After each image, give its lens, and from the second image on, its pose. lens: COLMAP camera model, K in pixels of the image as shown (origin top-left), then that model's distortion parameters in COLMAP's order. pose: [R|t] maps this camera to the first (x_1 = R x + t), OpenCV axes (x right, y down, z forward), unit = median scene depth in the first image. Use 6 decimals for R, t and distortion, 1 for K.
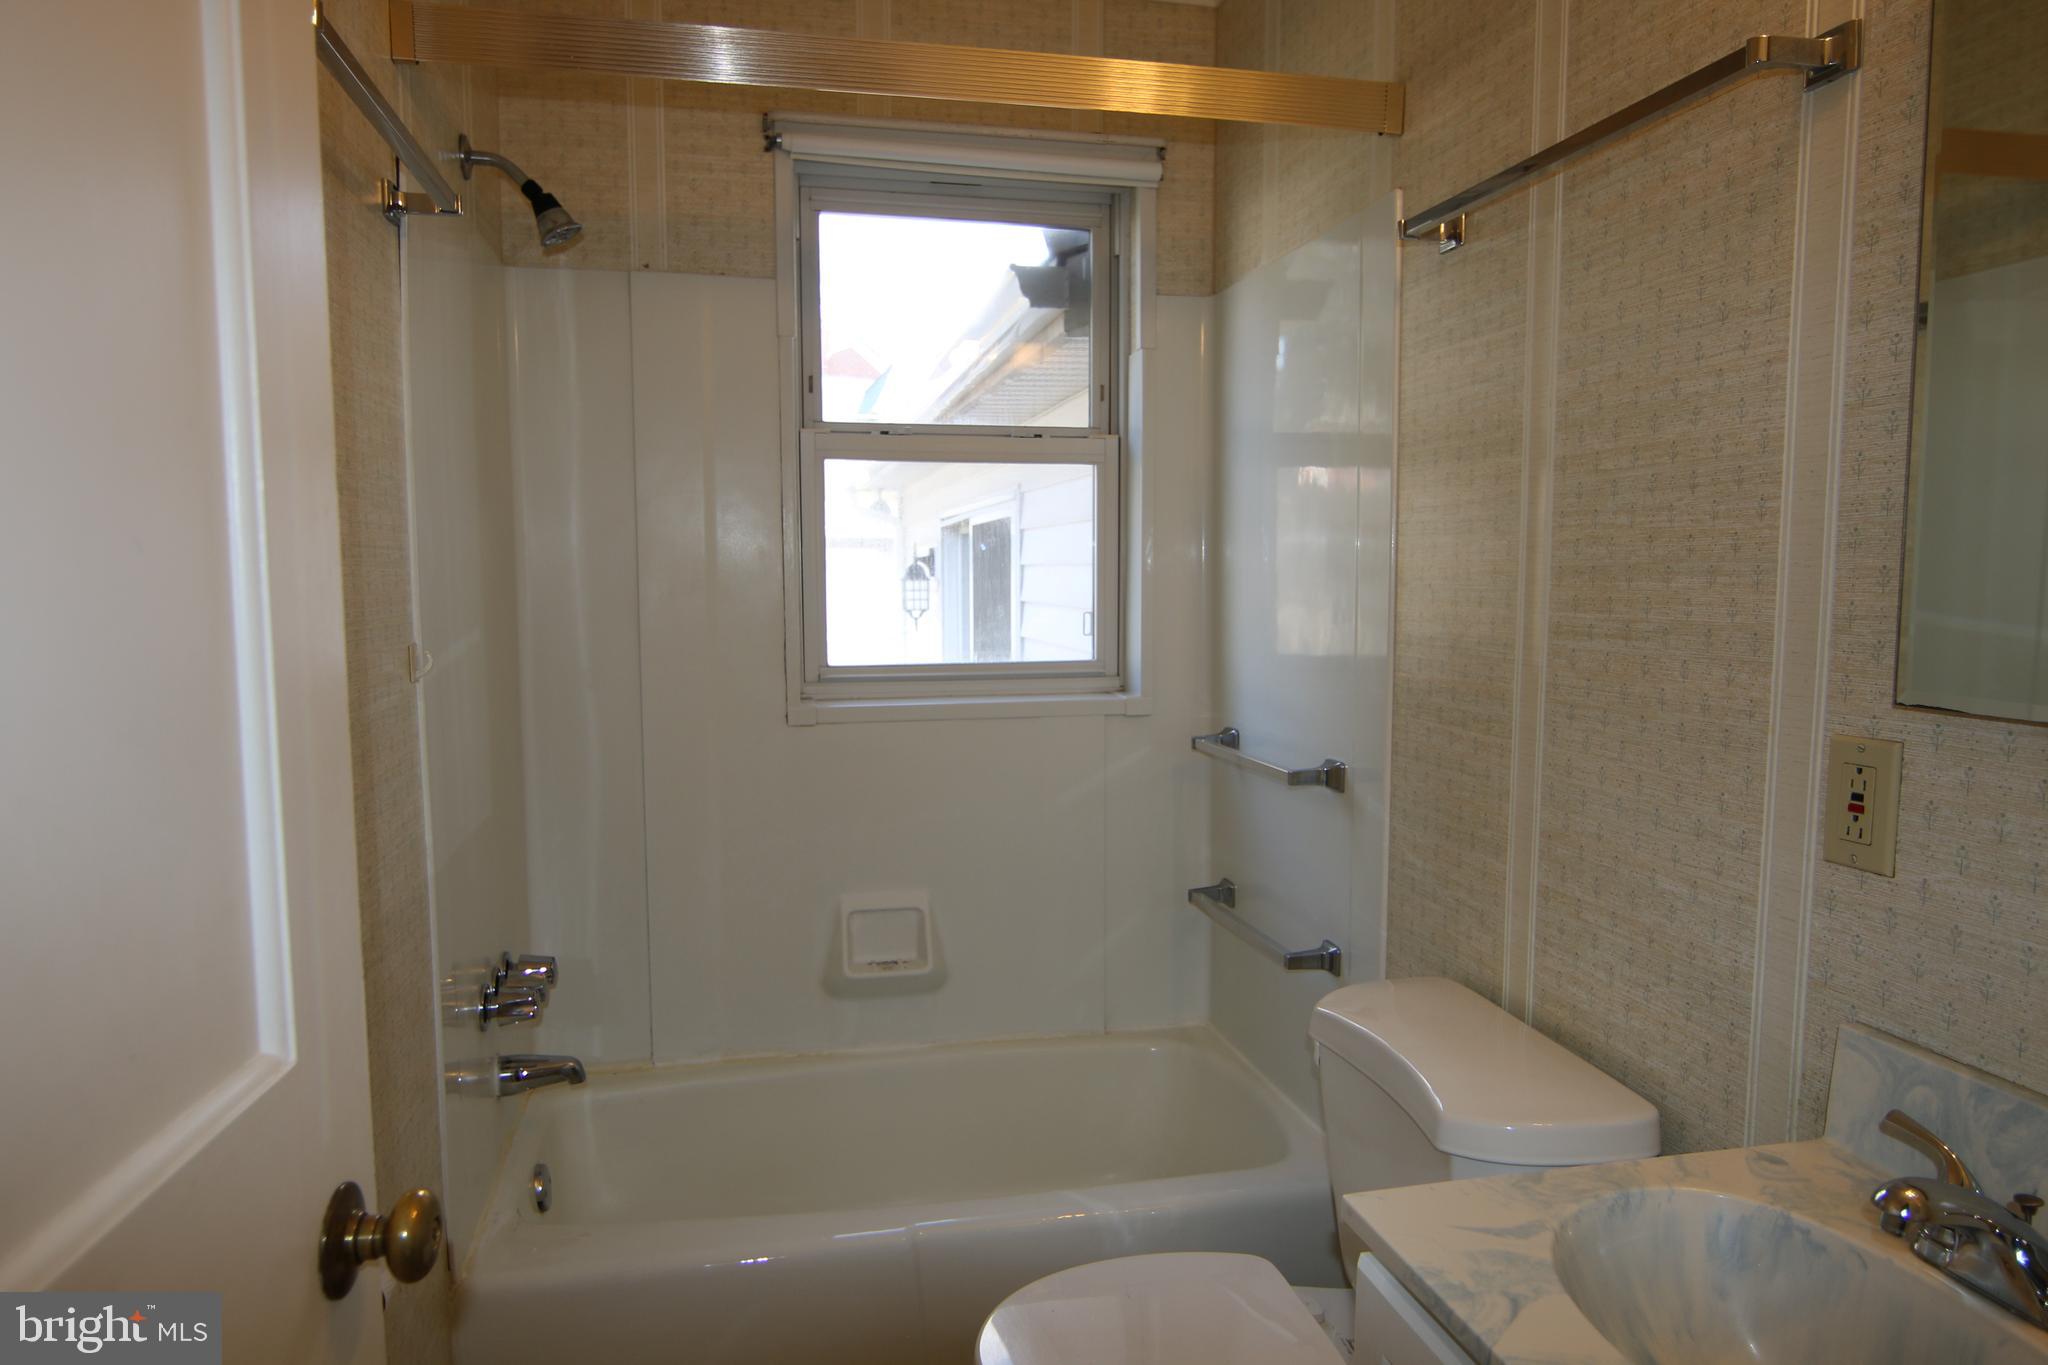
lens RADIAL K [[1299.3, 0, 1020.7], [0, 1299.3, 691.4], [0, 0, 1]] dist [-0.018089, 0.004694]
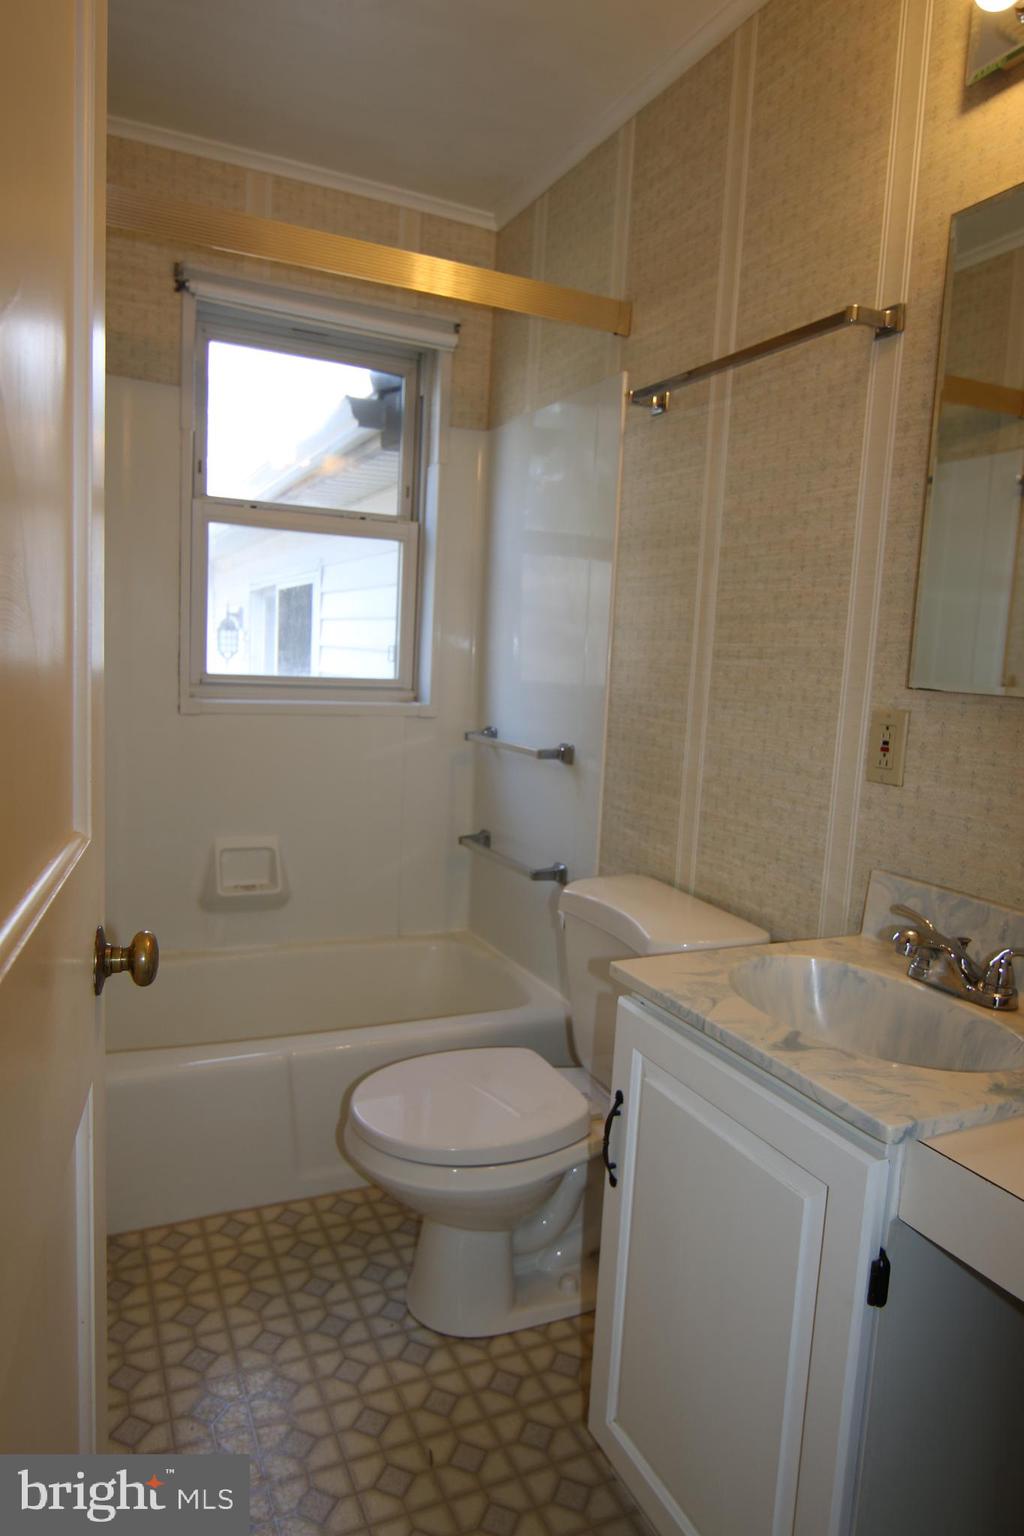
lens RADIAL K [[974.5, 0, 505.9], [0, 974.5, 761.8], [0, 0, 1]] dist [-0.018089, 0.004694]
pose [[0.973271, 0.023981, 0.228406, -0.113438], [-0.030457, 0.999227, 0.024870, 0.060803], [-0.227633, -0.031162, 0.973248, -0.127073]]
